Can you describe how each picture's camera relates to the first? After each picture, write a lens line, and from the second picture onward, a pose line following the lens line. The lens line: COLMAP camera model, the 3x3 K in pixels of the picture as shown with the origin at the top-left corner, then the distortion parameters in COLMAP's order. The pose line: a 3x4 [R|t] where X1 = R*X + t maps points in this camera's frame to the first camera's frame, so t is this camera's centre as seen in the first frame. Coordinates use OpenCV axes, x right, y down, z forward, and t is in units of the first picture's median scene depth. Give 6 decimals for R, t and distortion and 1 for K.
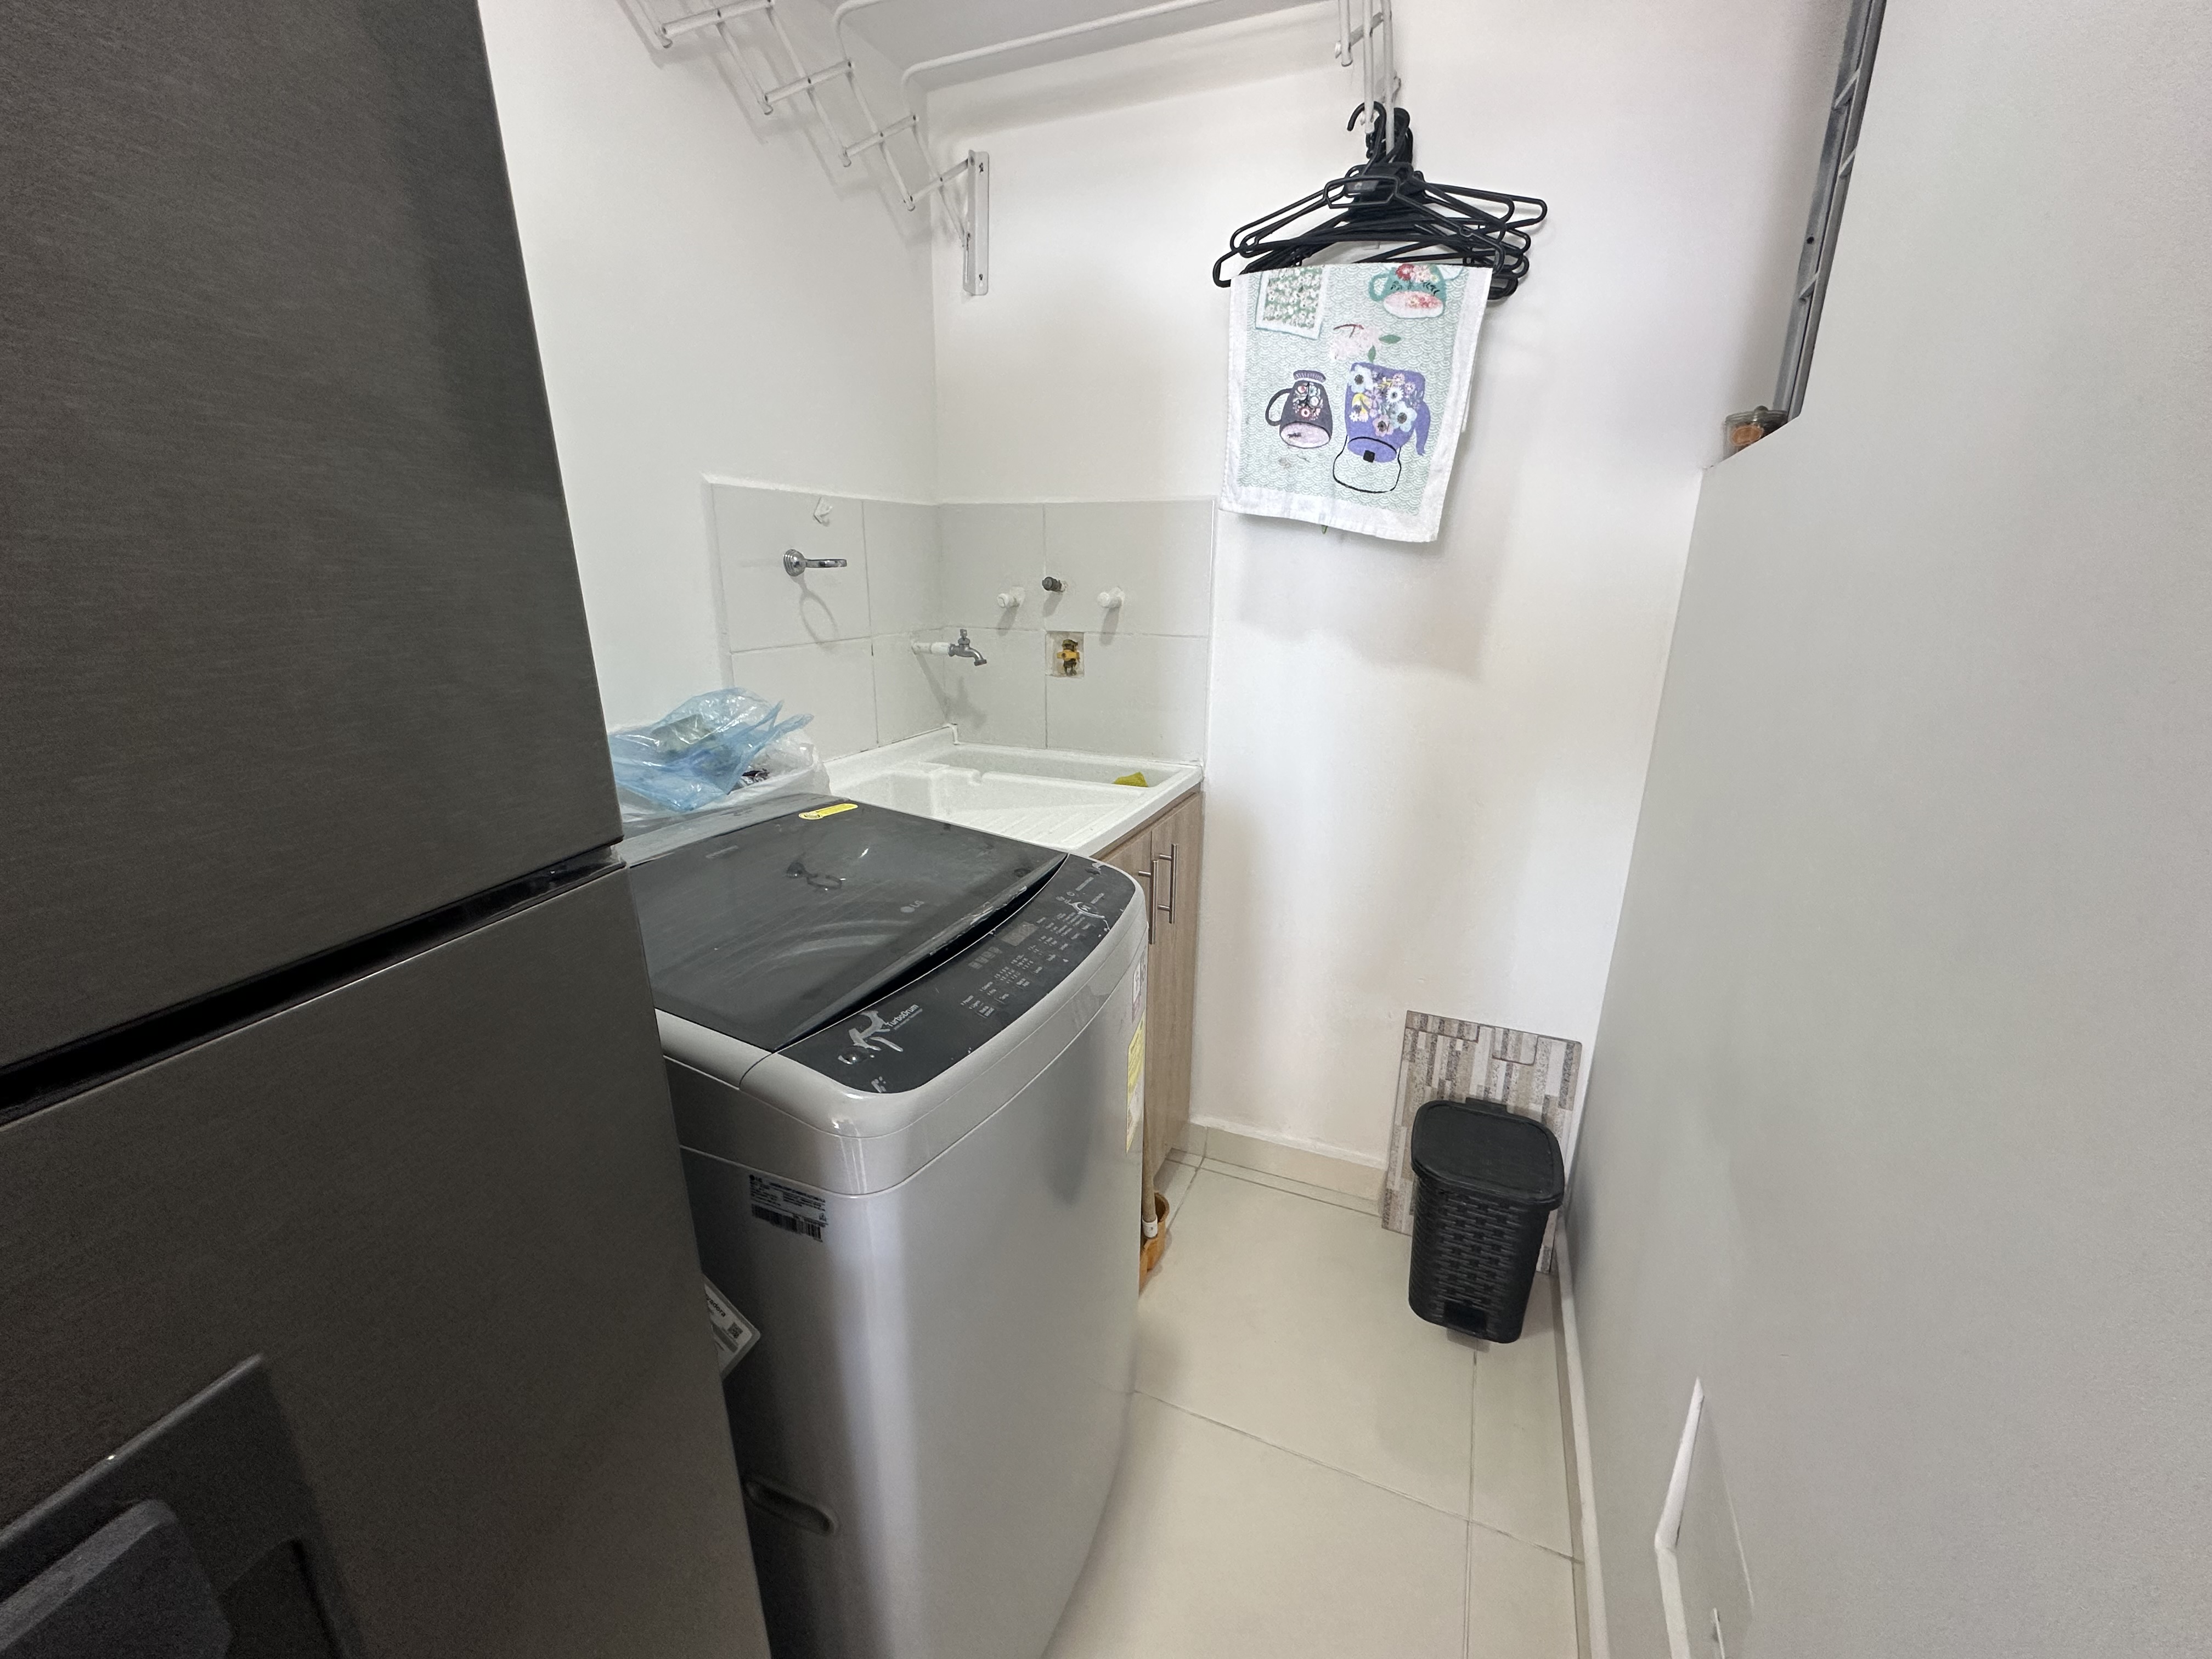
lens RADIAL K [[882.3, 0, 1106.7], [0, 882.3, 826.8], [0, 0, 1]] dist [-0.004053, 0.001096]
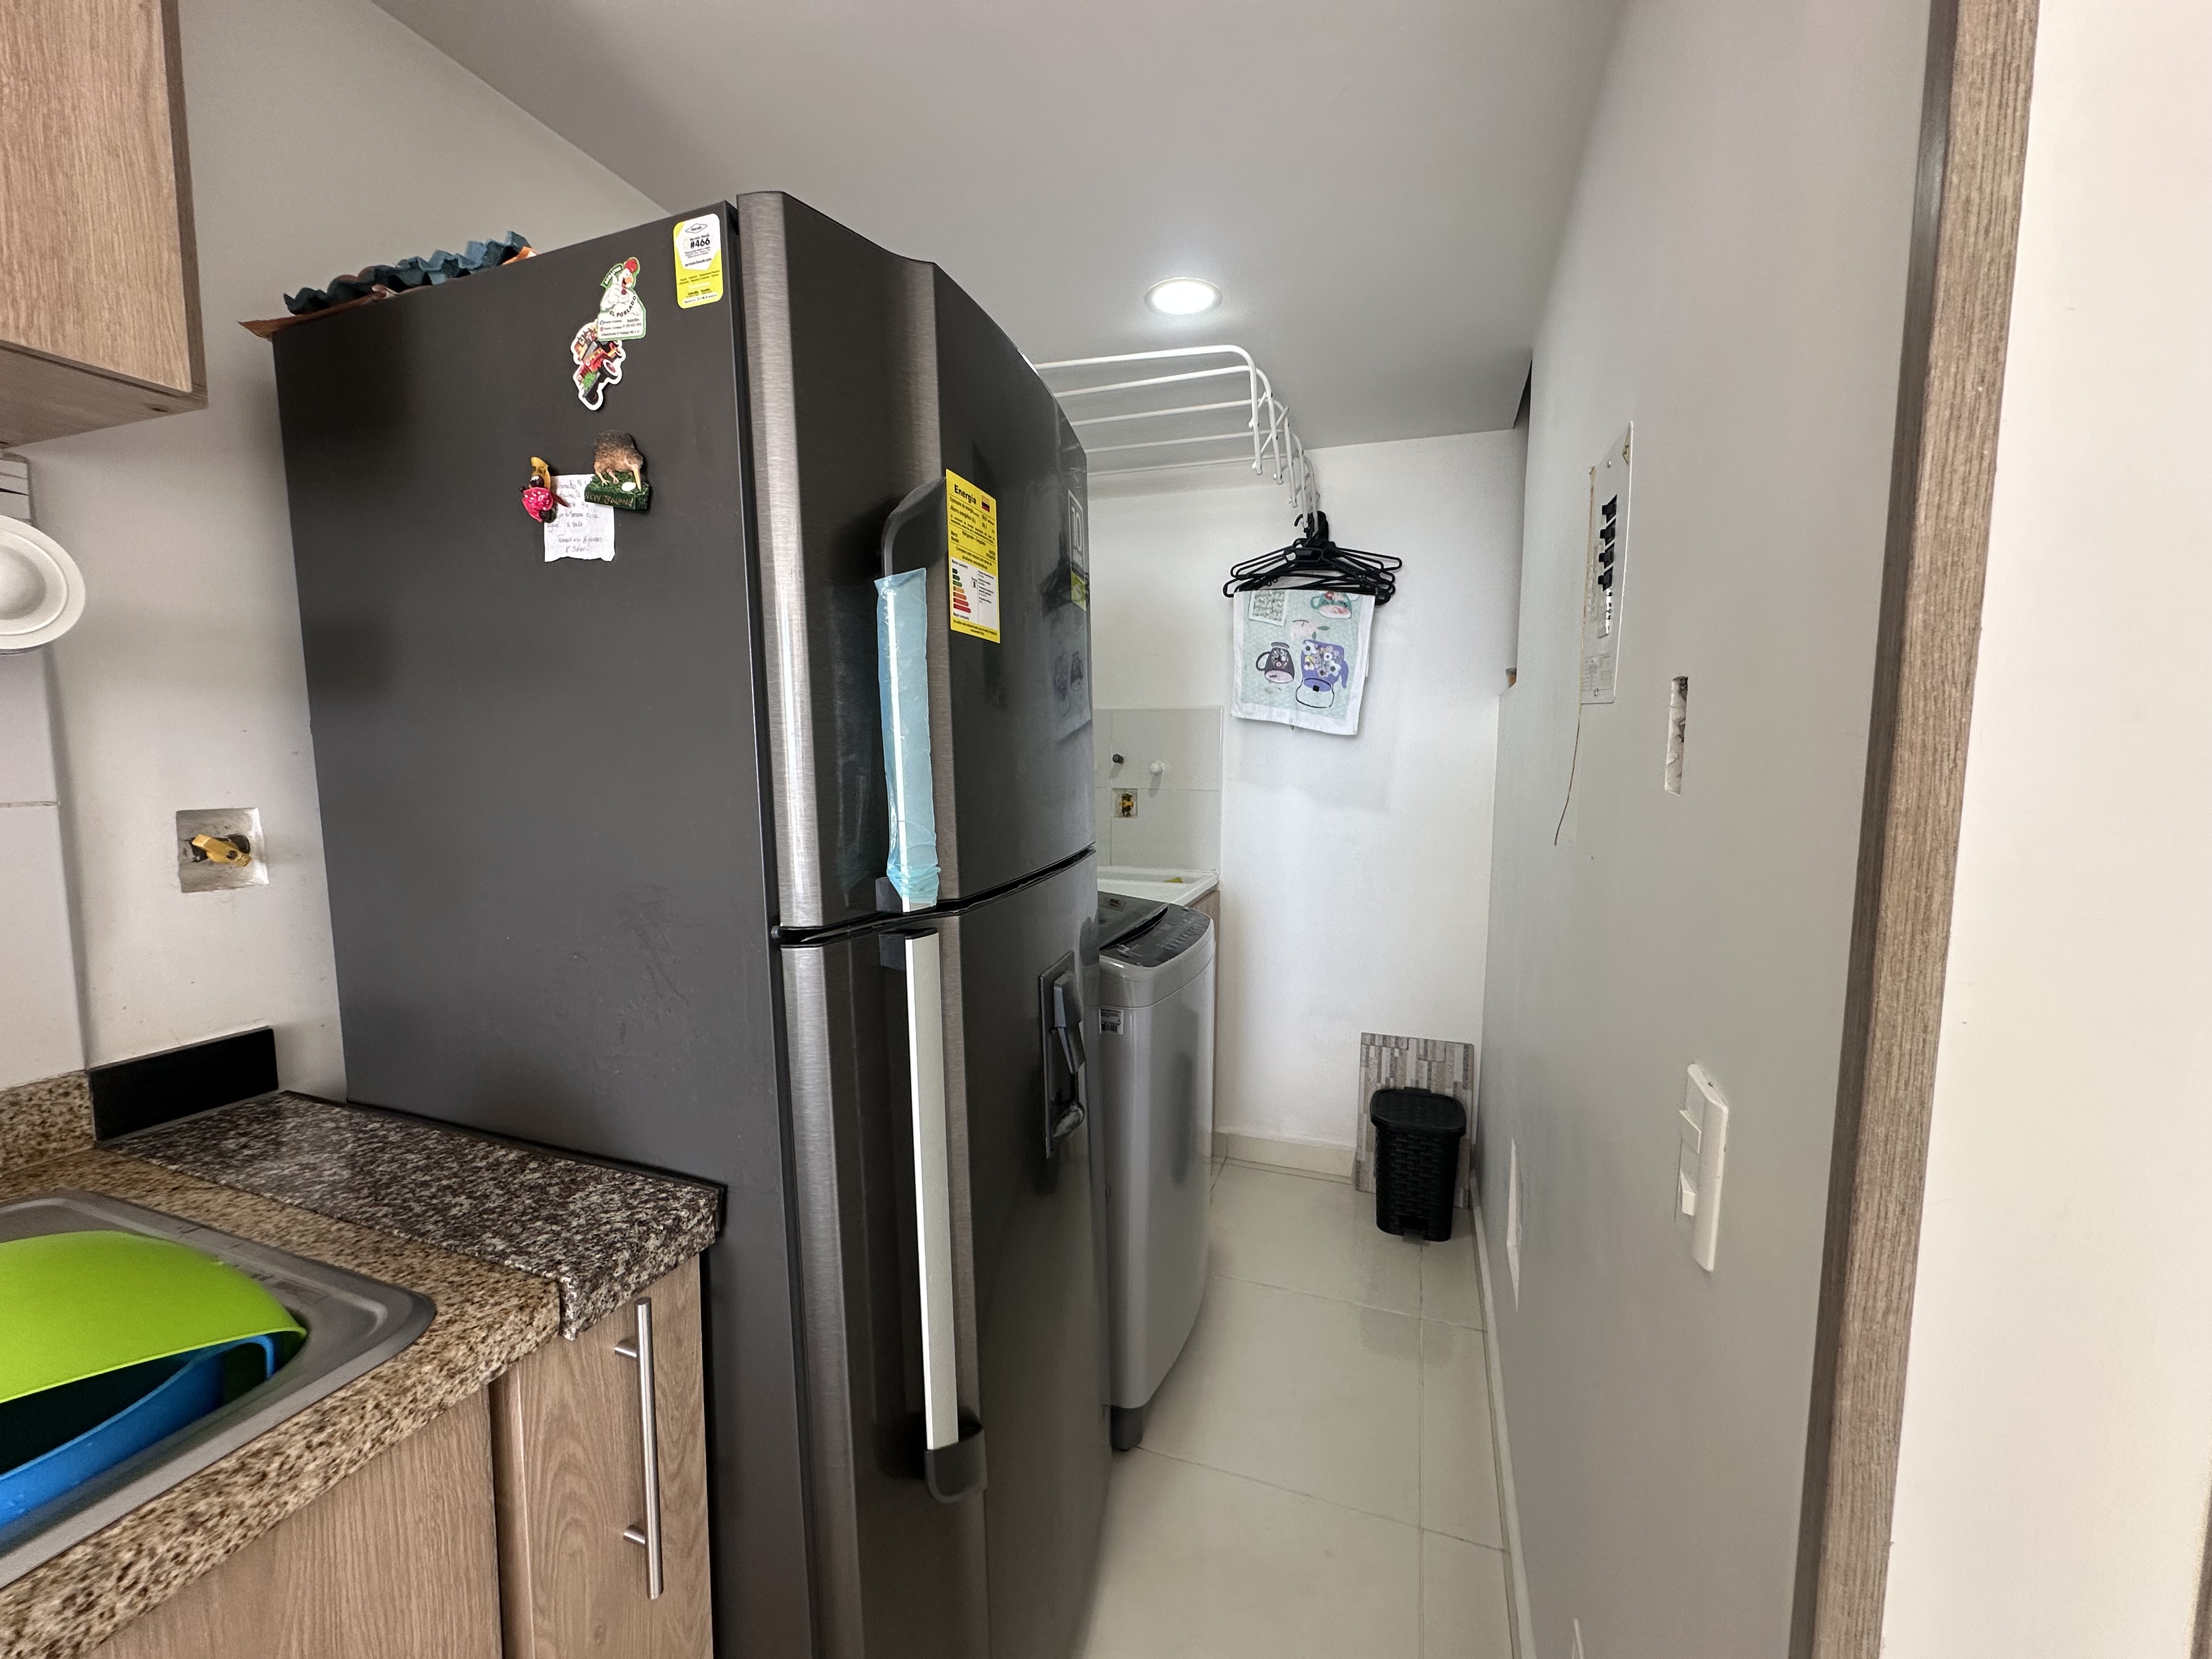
lens RADIAL K [[882.3, 0, 1106.7], [0, 882.3, 826.8], [0, 0, 1]] dist [-0.004053, 0.001096]
pose [[0.998114, -0.008879, 0.060745, -0.226121], [0.020151, 0.982047, -0.187558, 0.172361], [-0.057989, 0.188428, 0.980373, -0.643985]]
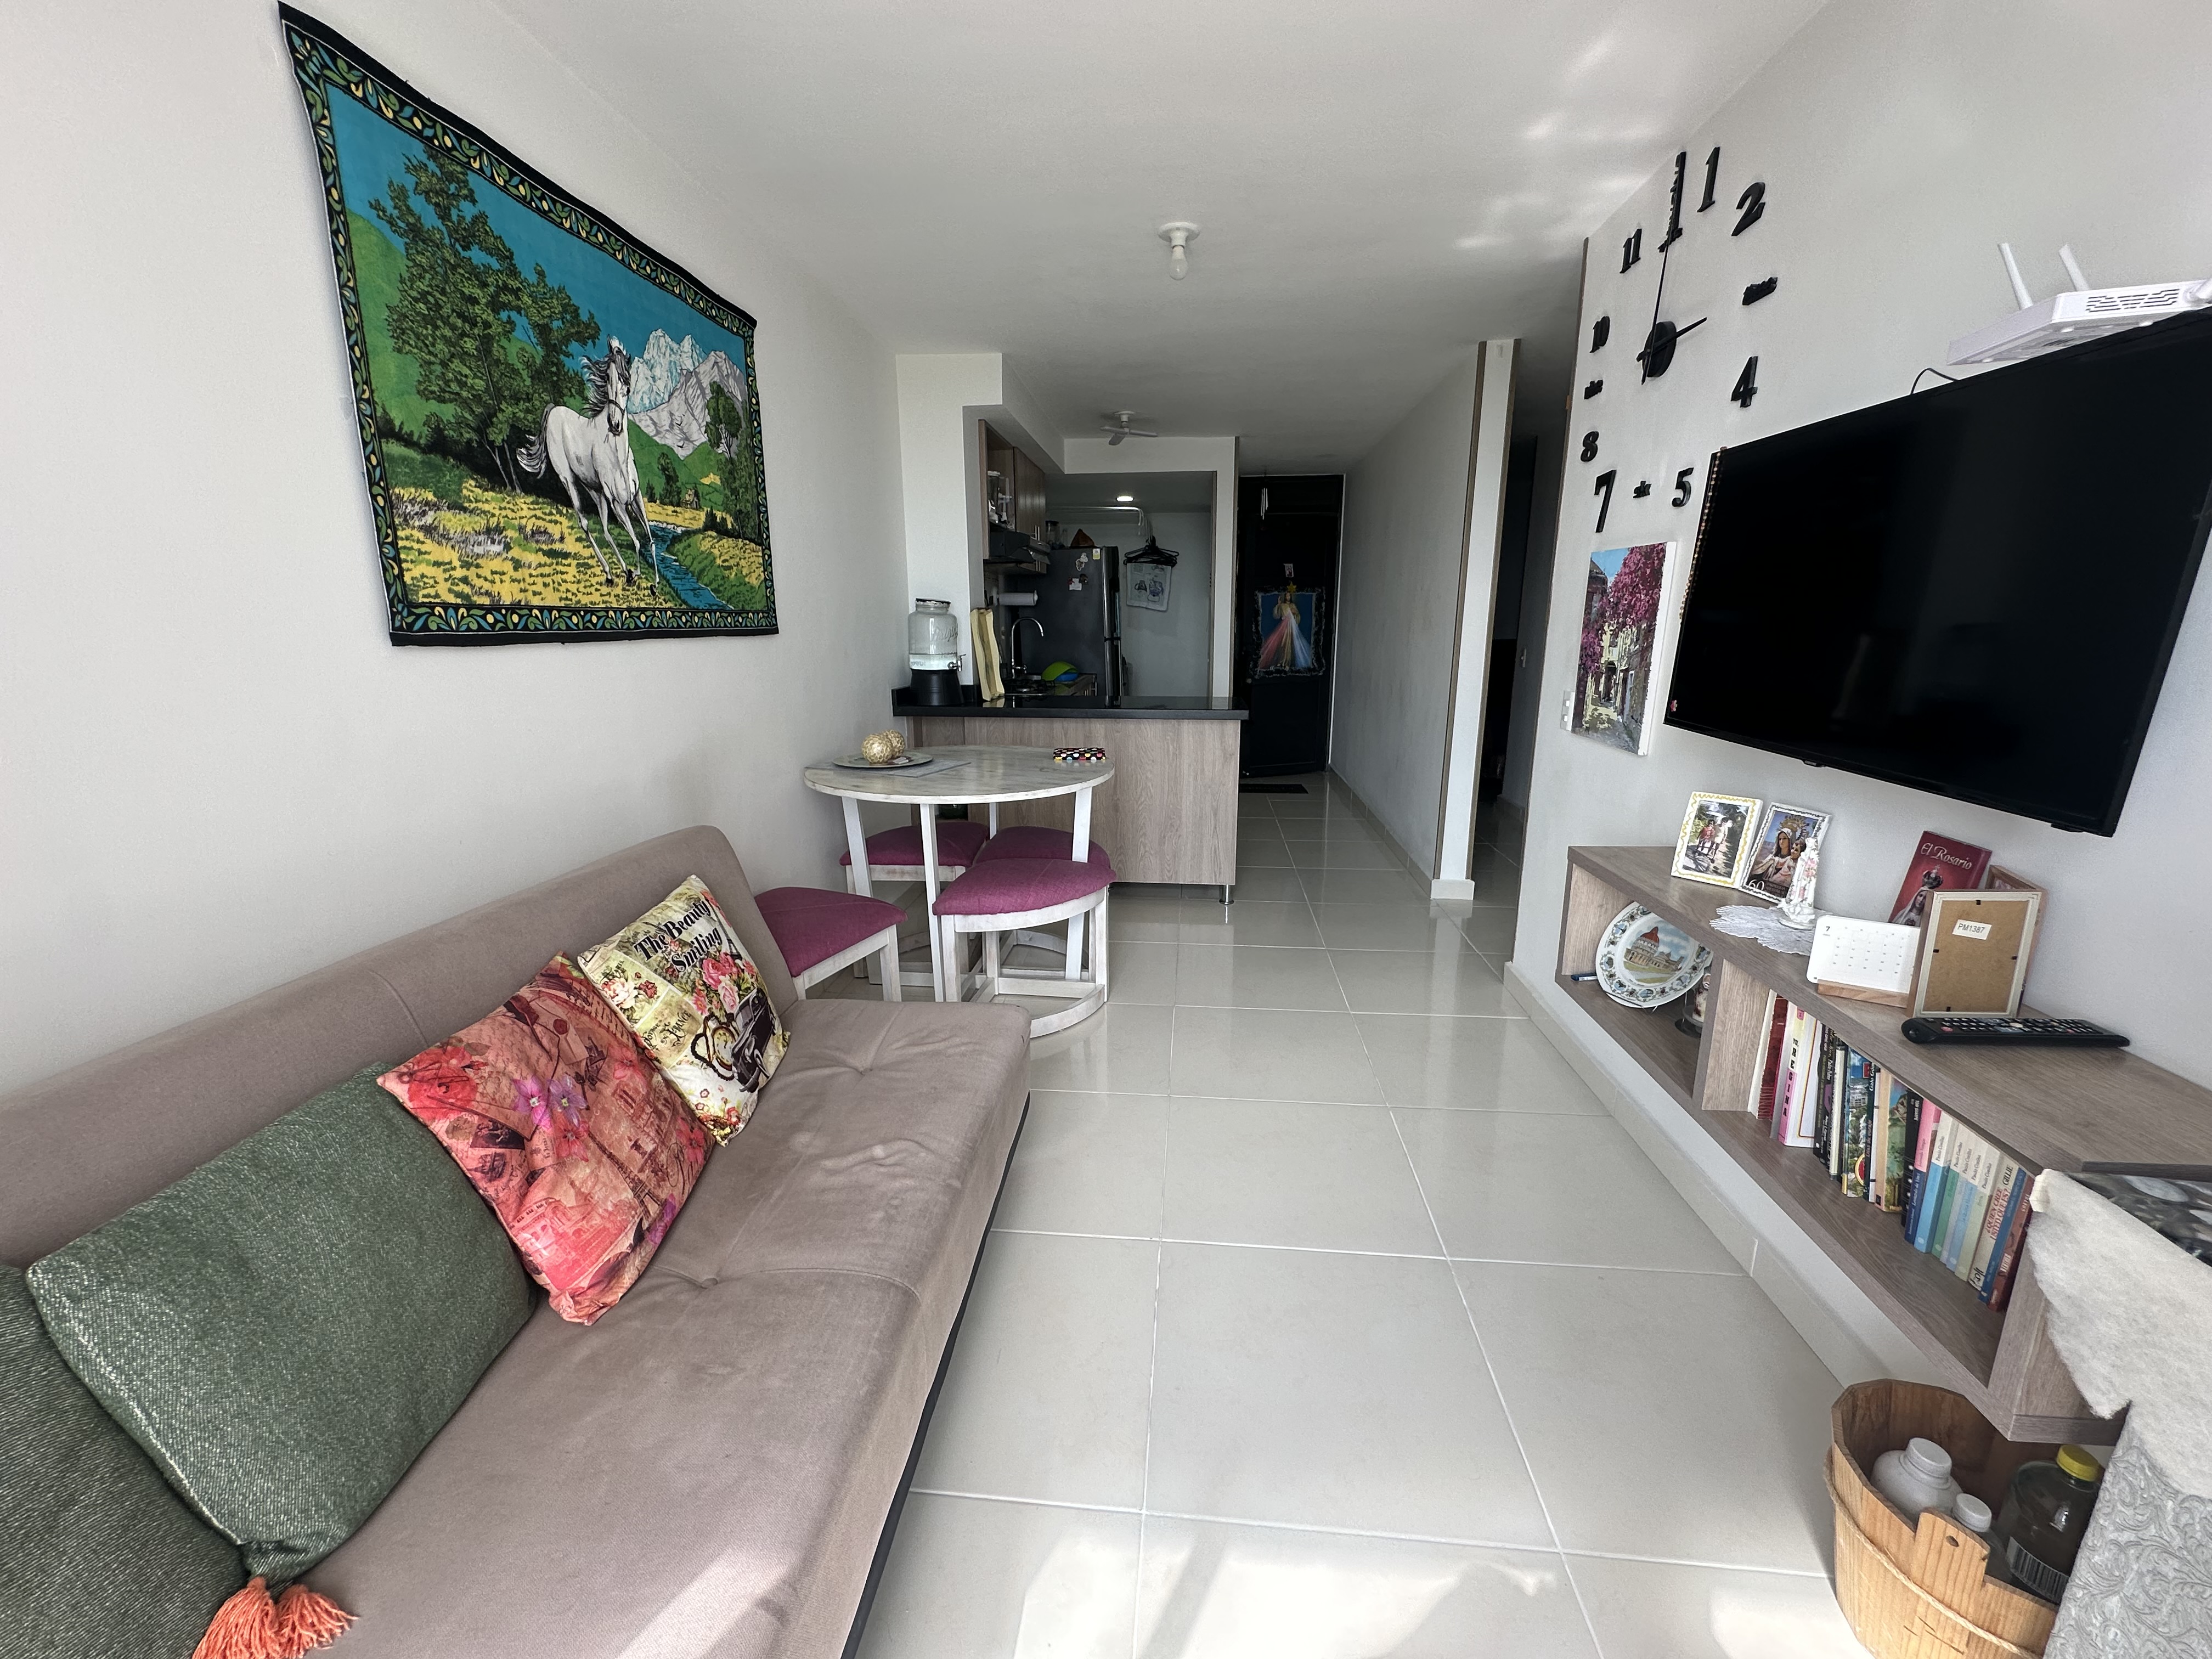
lens RADIAL K [[882.3, 0, 1106.7], [0, 882.3, 826.8], [0, 0, 1]] dist [-0.004053, 0.001096]
pose [[0.957906, -0.085493, 0.274055, -1.613631], [0.099557, 0.994314, -0.037800, 1.197991], [-0.269265, 0.063493, 0.960971, -4.122730]]
